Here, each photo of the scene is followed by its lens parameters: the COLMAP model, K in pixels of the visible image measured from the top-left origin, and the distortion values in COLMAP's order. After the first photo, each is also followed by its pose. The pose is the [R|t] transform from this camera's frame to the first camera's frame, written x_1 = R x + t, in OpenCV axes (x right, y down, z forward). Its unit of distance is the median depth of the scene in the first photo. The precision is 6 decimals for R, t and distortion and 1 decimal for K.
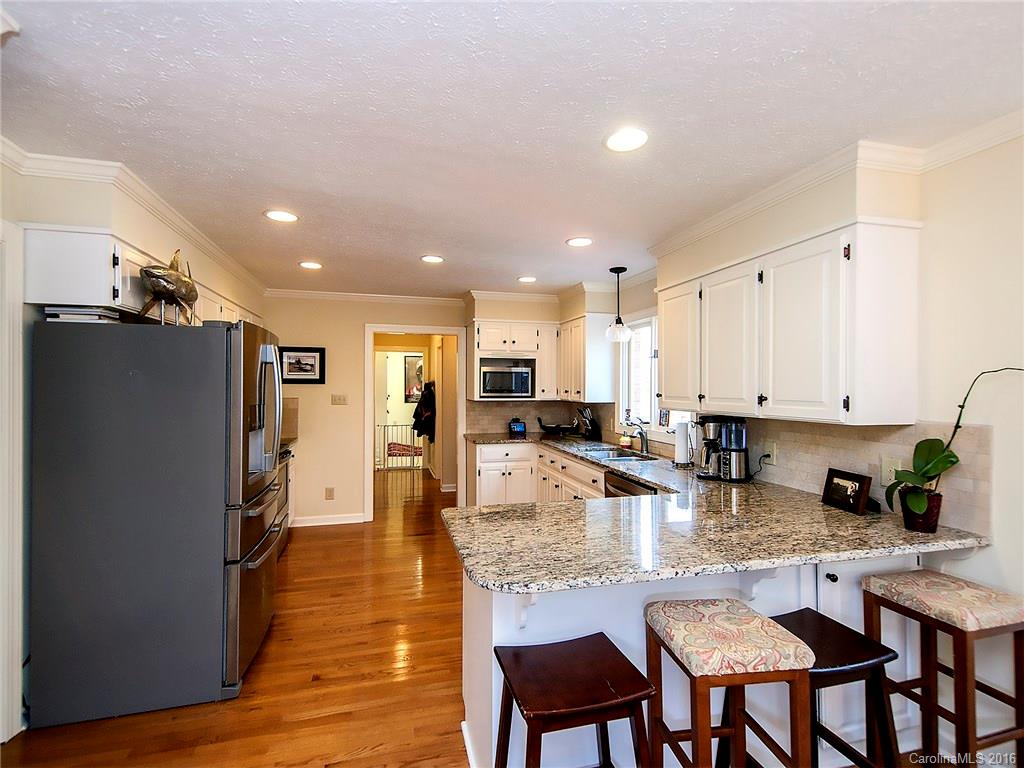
lens RADIAL K [[479.0, 0, 512.0], [0, 479.0, 384.0], [0, 0, 1]] dist [0.015480, -0.000359]
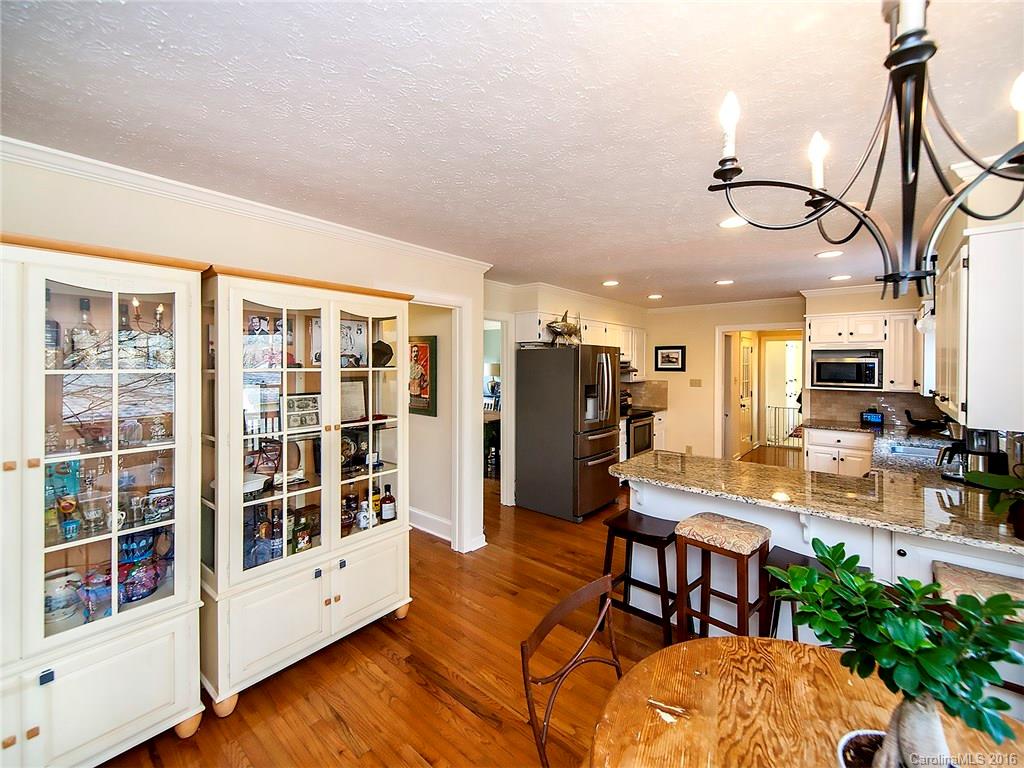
lens RADIAL K [[427.5, 0, 511.6], [0, 427.5, 363.9], [0, 0, 1]] dist [-0.000535, -0.000318]
pose [[0.573768, -0.000229, -0.819018, 0.441163], [-0.002708, 0.999994, -0.002177, -0.024125], [0.819014, 0.003467, 0.573764, -0.169355]]
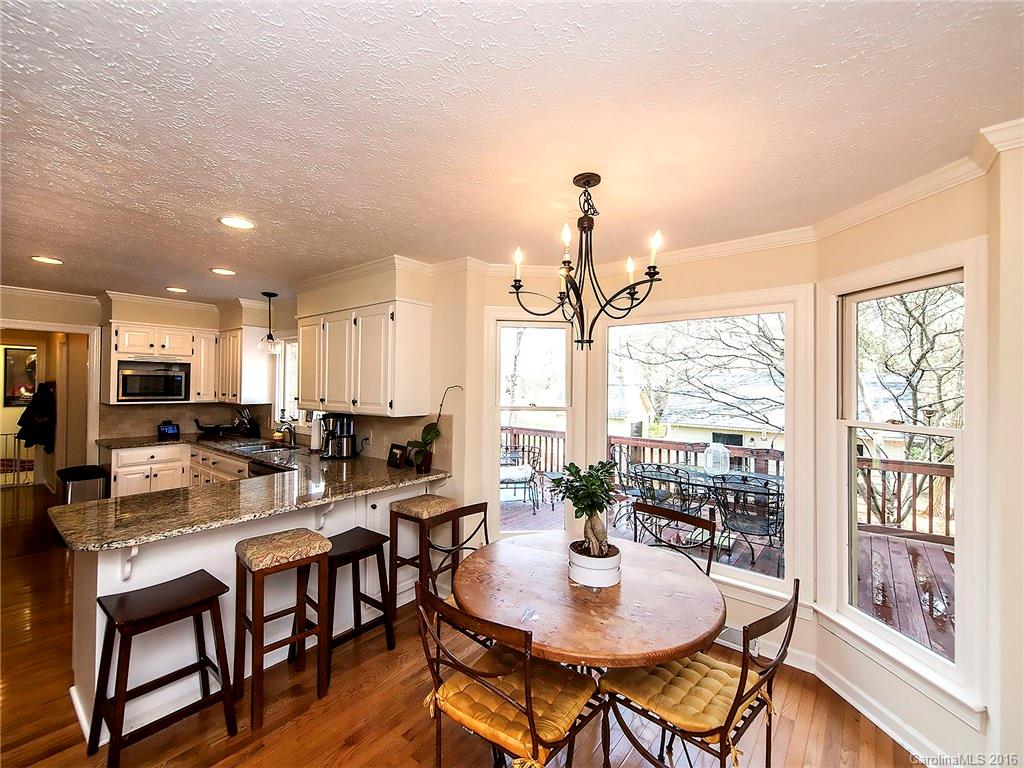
lens RADIAL K [[429.8, 0, 511.0], [0, 429.8, 379.1], [0, 0, 1]] dist [-0.000990, -0.001350]
pose [[0.797406, 0.012736, 0.603309, 0.056546], [-0.008248, 0.999914, -0.010207, -0.018763], [-0.603387, 0.003163, 0.797442, -0.232861]]
